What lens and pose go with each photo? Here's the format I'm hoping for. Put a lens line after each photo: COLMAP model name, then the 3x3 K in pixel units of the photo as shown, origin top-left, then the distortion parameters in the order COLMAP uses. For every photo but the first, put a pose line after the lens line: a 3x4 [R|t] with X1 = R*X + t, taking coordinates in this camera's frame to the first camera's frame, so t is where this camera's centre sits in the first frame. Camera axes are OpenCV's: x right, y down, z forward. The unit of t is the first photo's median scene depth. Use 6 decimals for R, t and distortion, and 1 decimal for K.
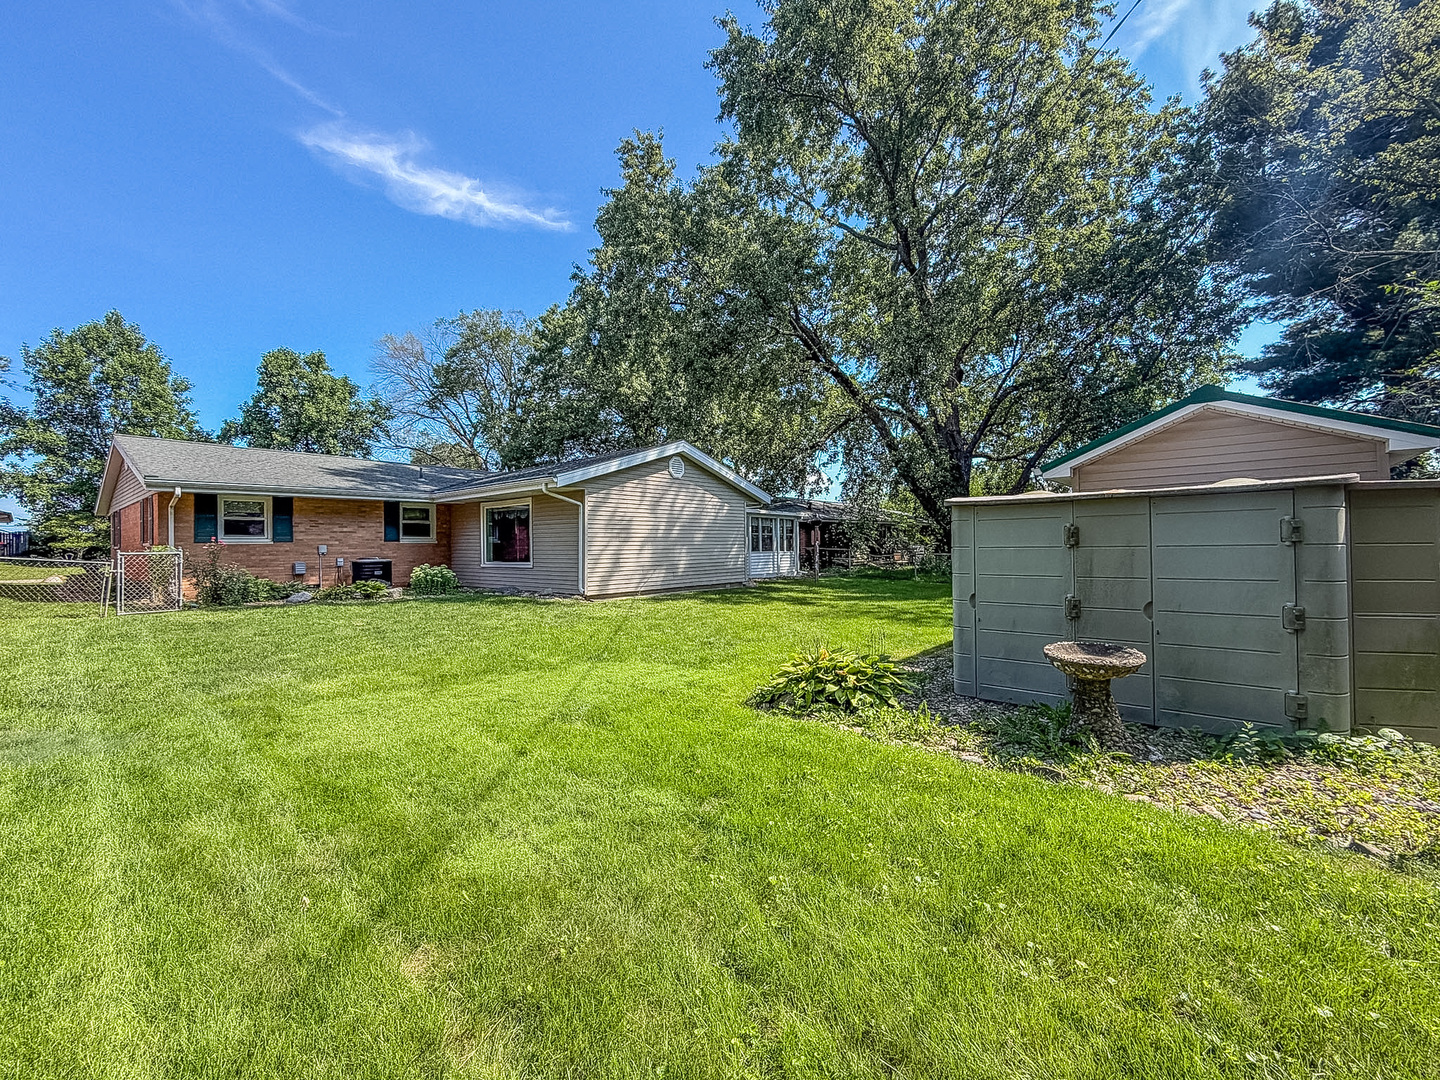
lens RADIAL K [[591.8, 0, 723.3], [0, 591.8, 553.2], [0, 0, 1]] dist [0.000273, -0.000097]
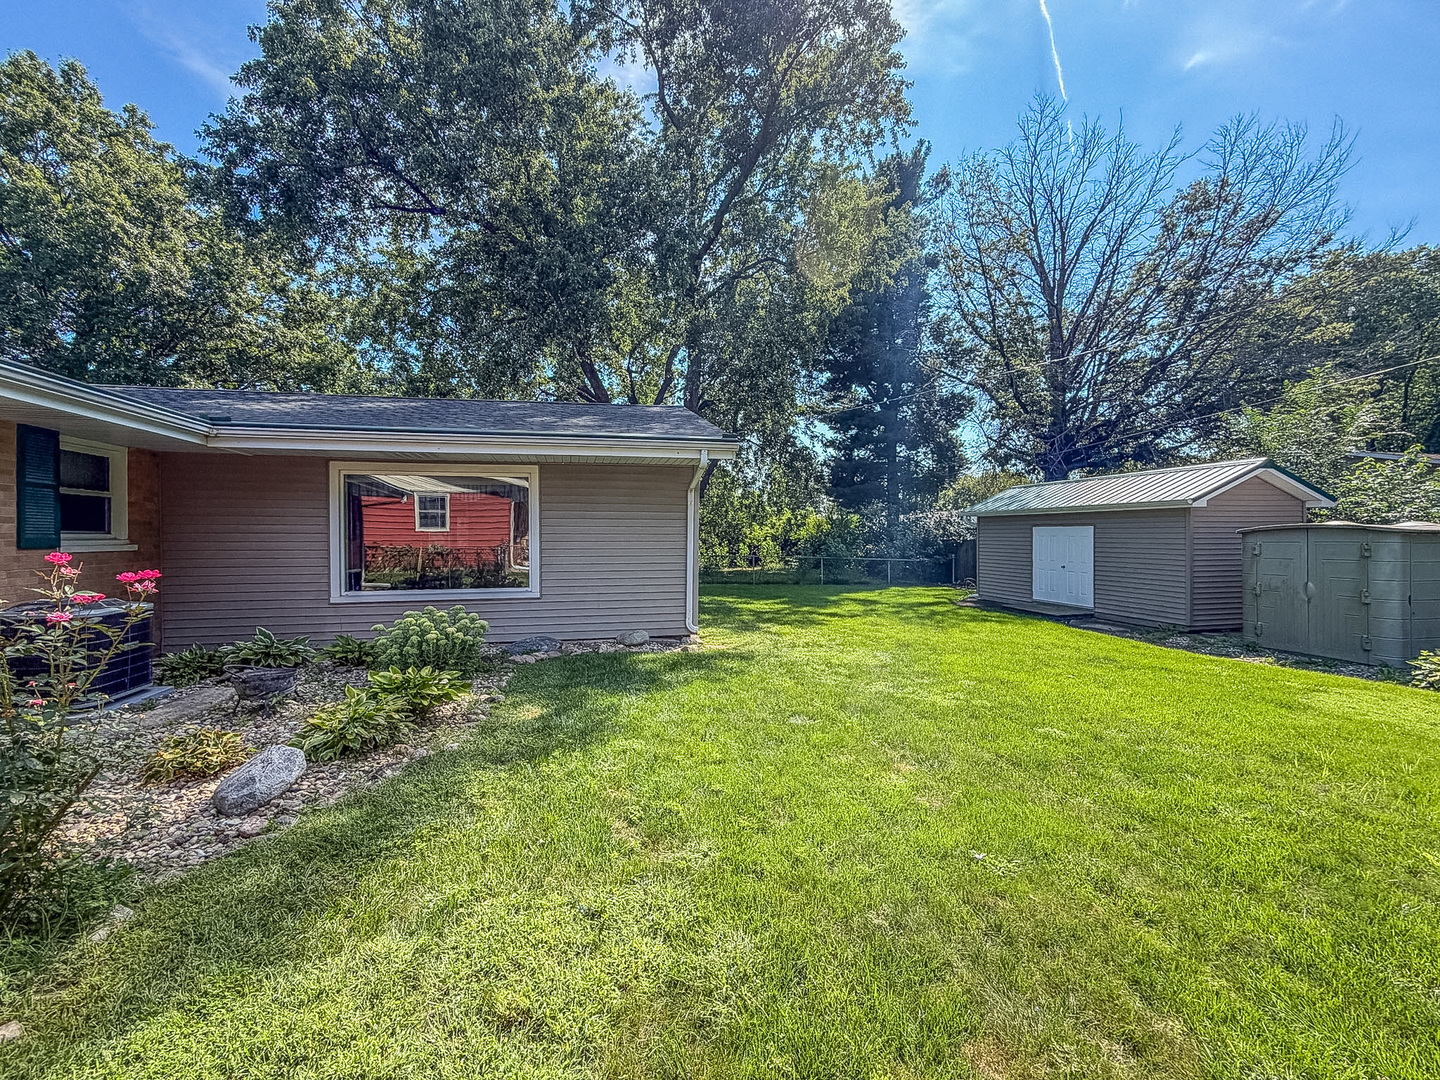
lens RADIAL K [[585.5, 0, 721.4], [0, 585.5, 546.6], [0, 0, 1]] dist [0.000401, -0.000176]
pose [[0.619810, -0.002853, 0.784747, -0.585053], [0.004058, 0.999992, 0.000430, -0.019264], [-0.784742, 0.002919, 0.619816, 0.500792]]
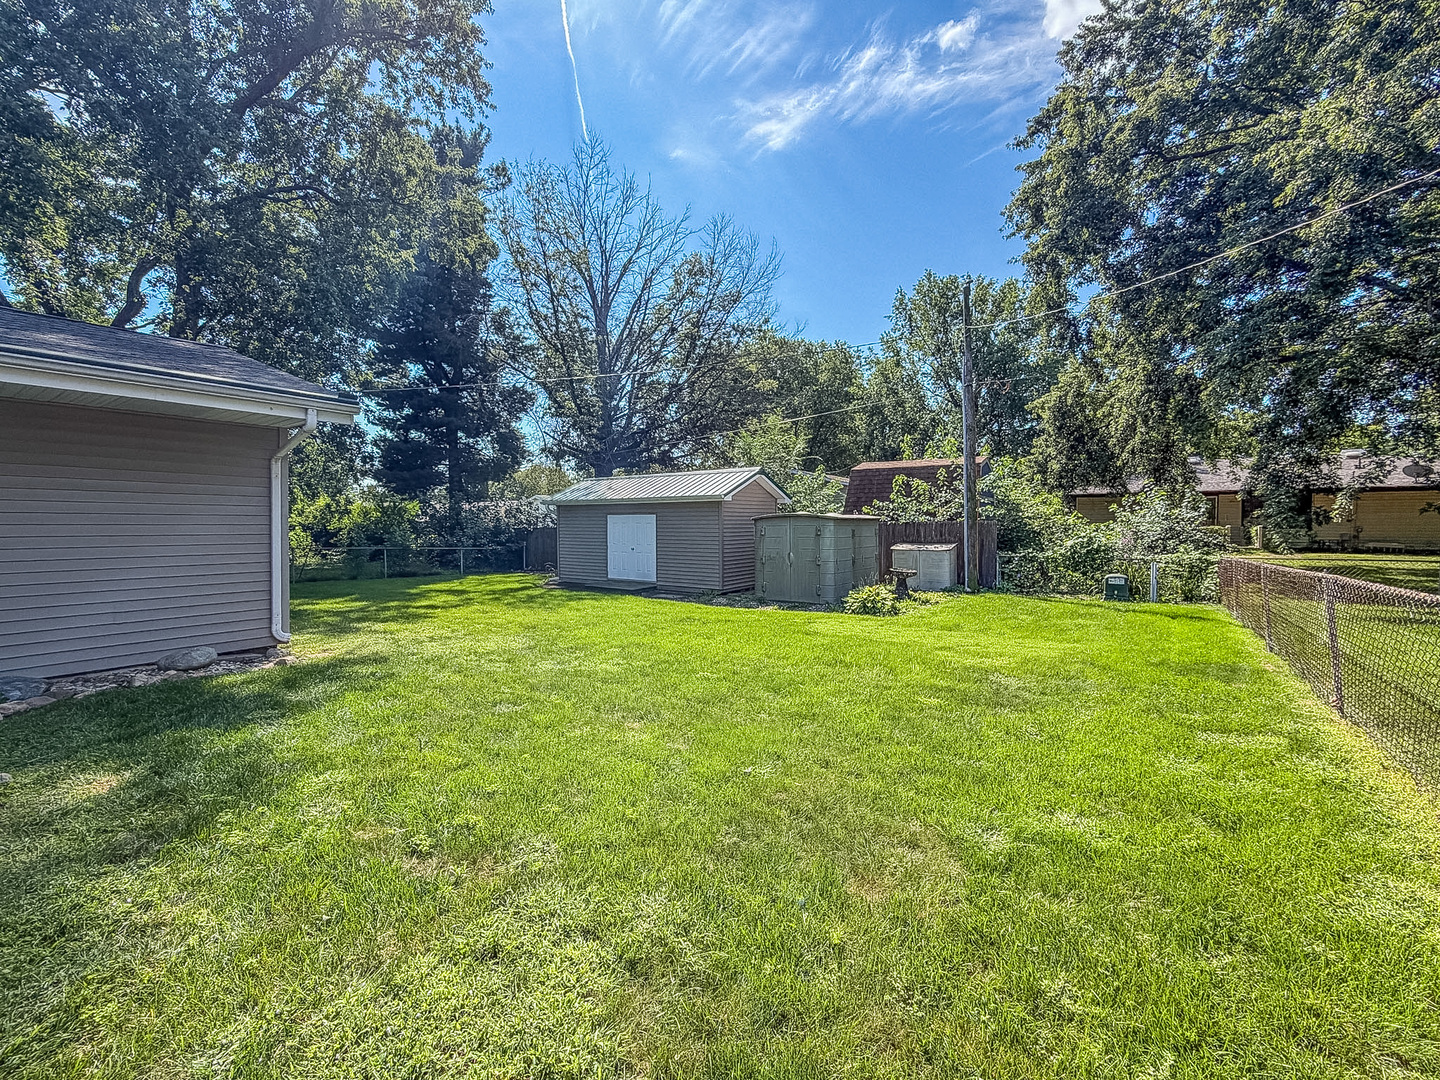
lens RADIAL K [[577.1, 0, 704.1], [0, 577.1, 545.9], [0, 0, 1]] dist [0.000224, -0.000144]
pose [[-0.050658, -0.023337, 0.998443, -0.606712], [0.016200, 0.999576, 0.024186, -0.014336], [-0.998585, 0.017400, -0.050258, 0.568204]]
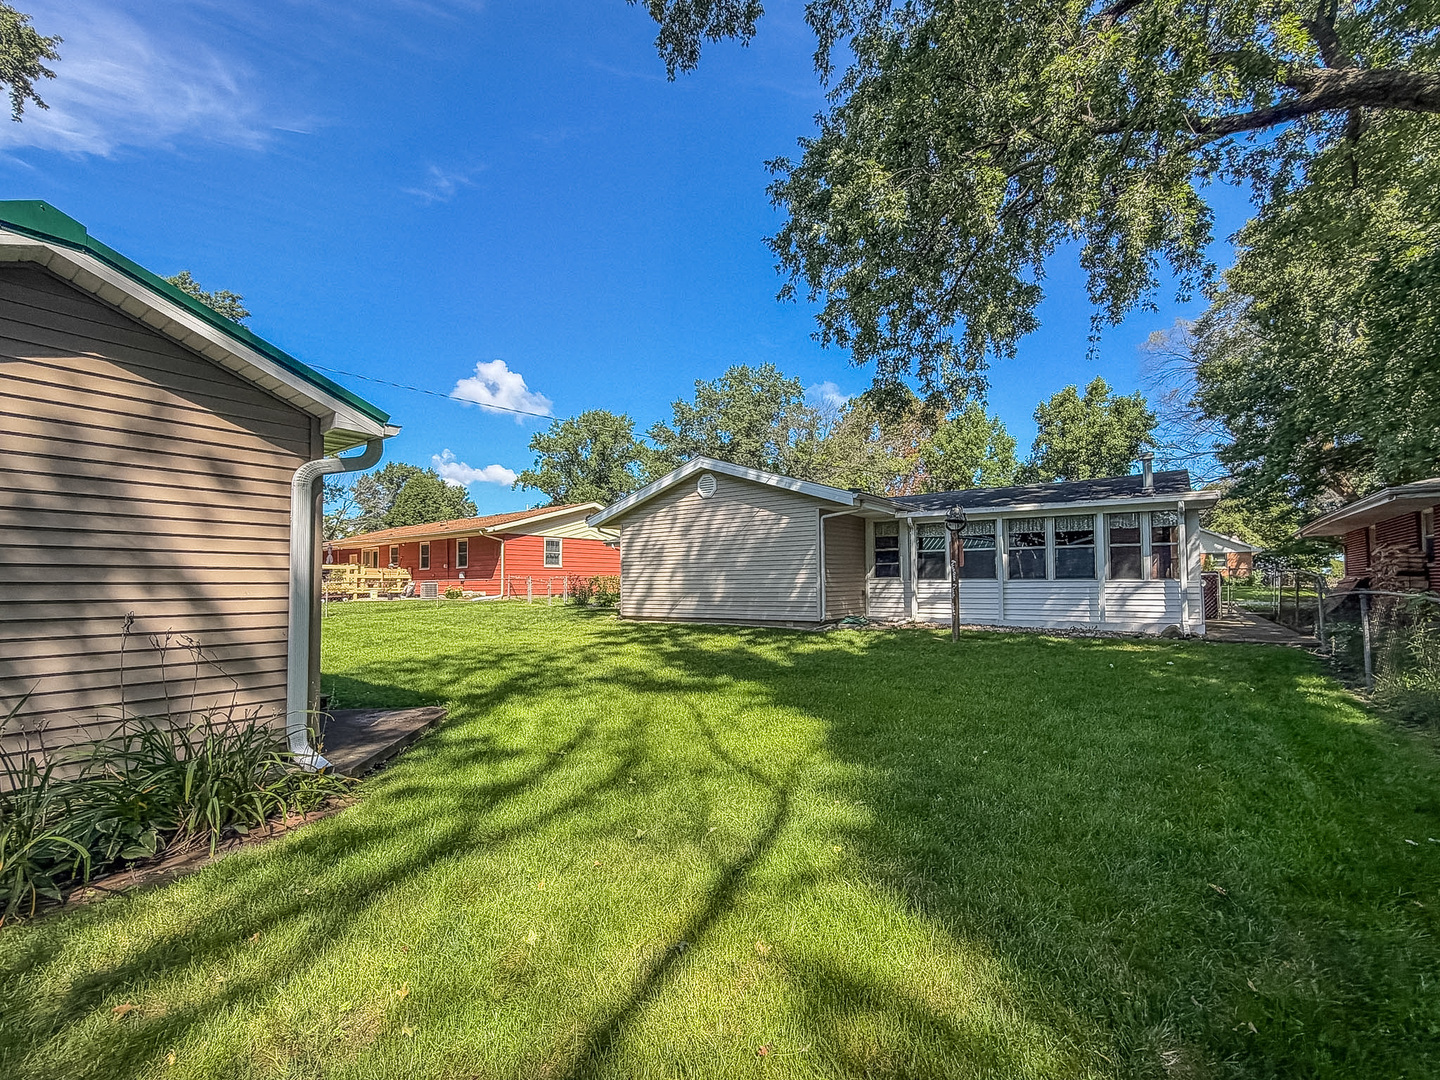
lens RADIAL K [[609.7, 0, 747.4], [0, 609.7, 562.2], [0, 0, 1]] dist [0.000729, -0.000114]
pose [[0.104466, -0.024184, -0.994234, 0.825985], [-0.005814, 0.999672, -0.024927, -0.004325], [0.994511, 0.008384, 0.104291, 0.930574]]
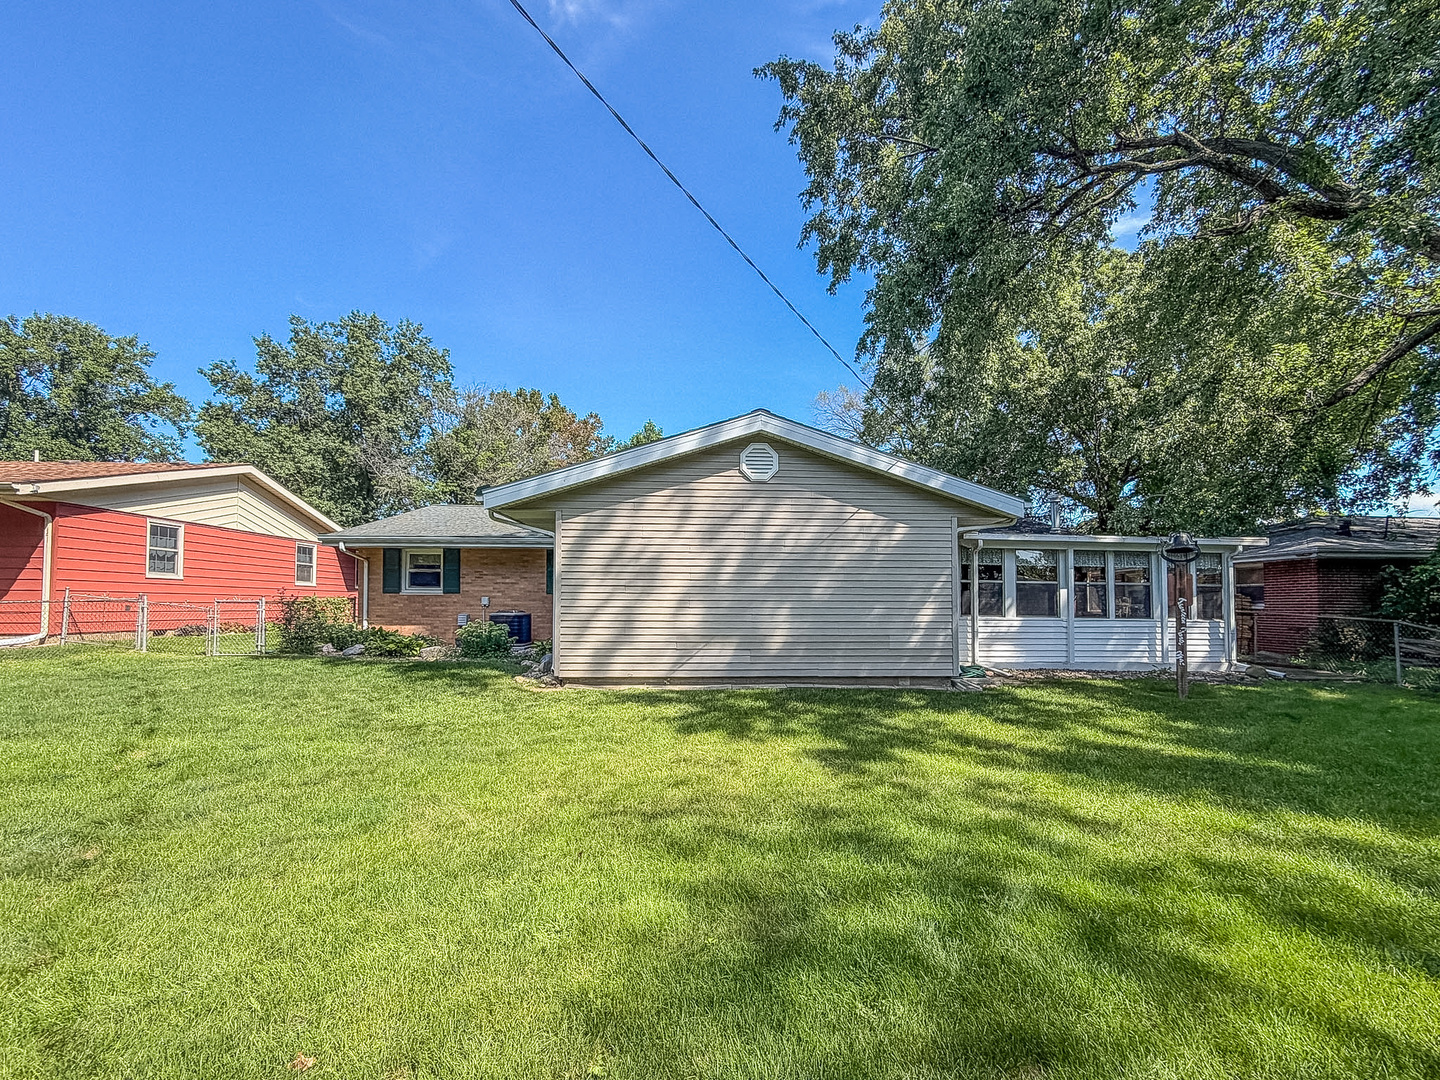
lens RADIAL K [[619.9, 0, 739.7], [0, 619.9, 584.7], [0, 0, 1]] dist [0.001695, -0.000271]
pose [[0.691135, -0.008118, -0.722680, 0.317921], [-0.023129, 0.999176, -0.033344, -0.008556], [0.722356, 0.039760, 0.690378, 0.563171]]
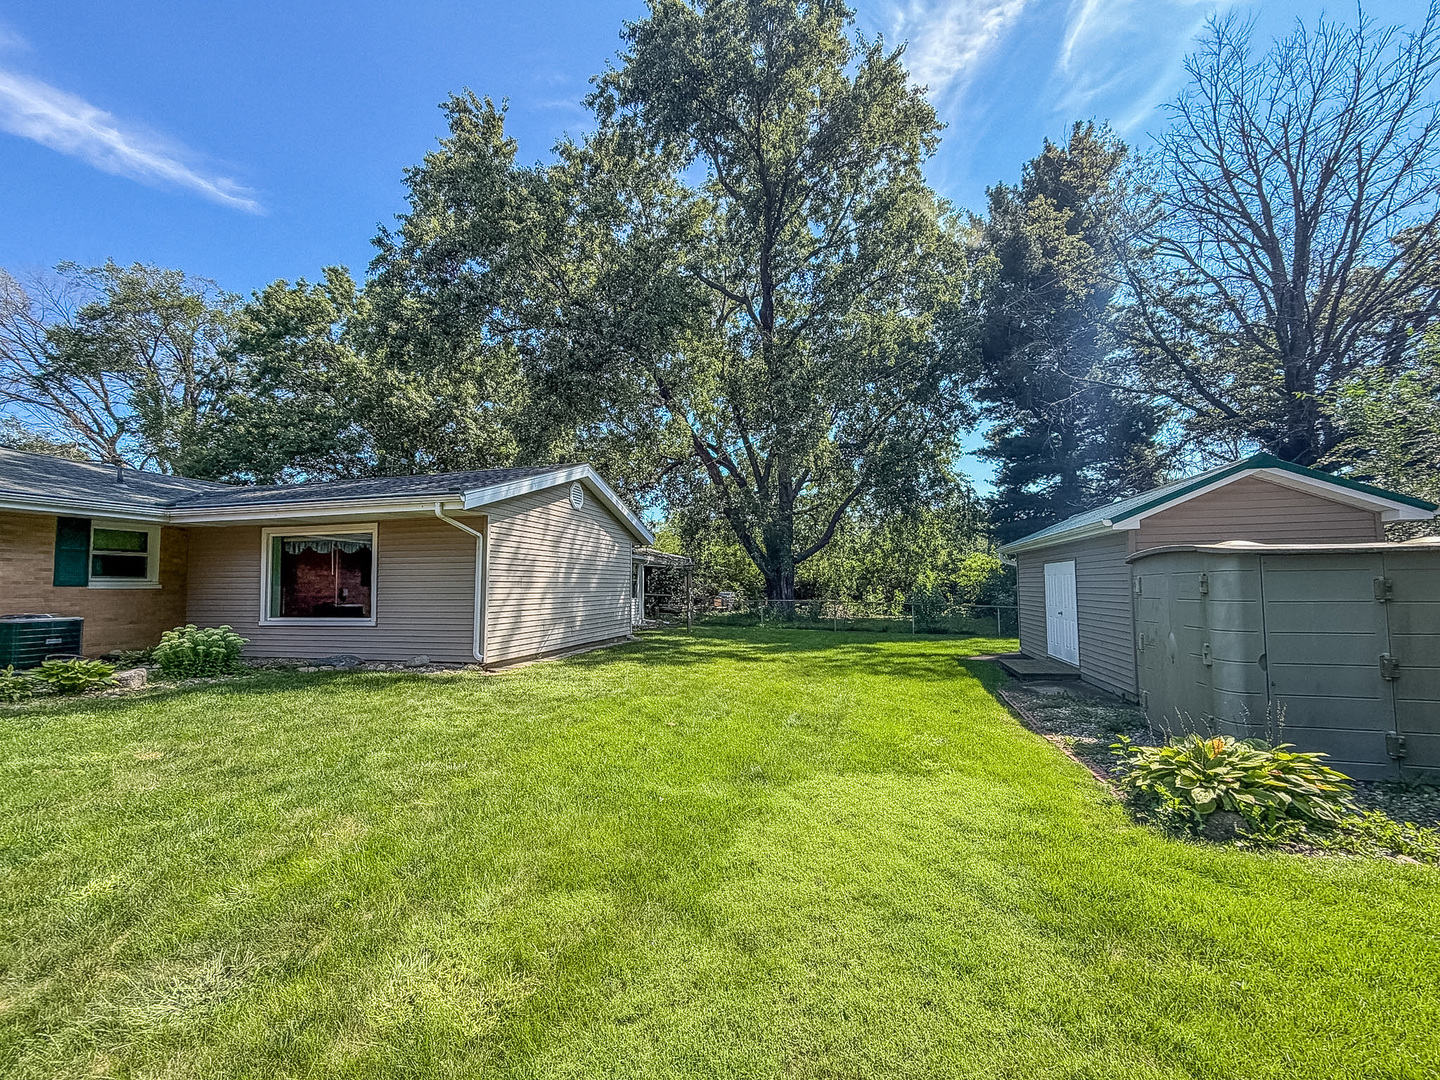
lens RADIAL K [[574.0, 0, 719.9], [0, 574.0, 556.8], [0, 0, 1]] dist [0.001504, -0.000137]
pose [[0.896743, 0.027970, 0.441668, -0.240356], [0.002802, 0.997622, -0.068866, -0.007422], [-0.442544, 0.062993, 0.894532, 0.210176]]
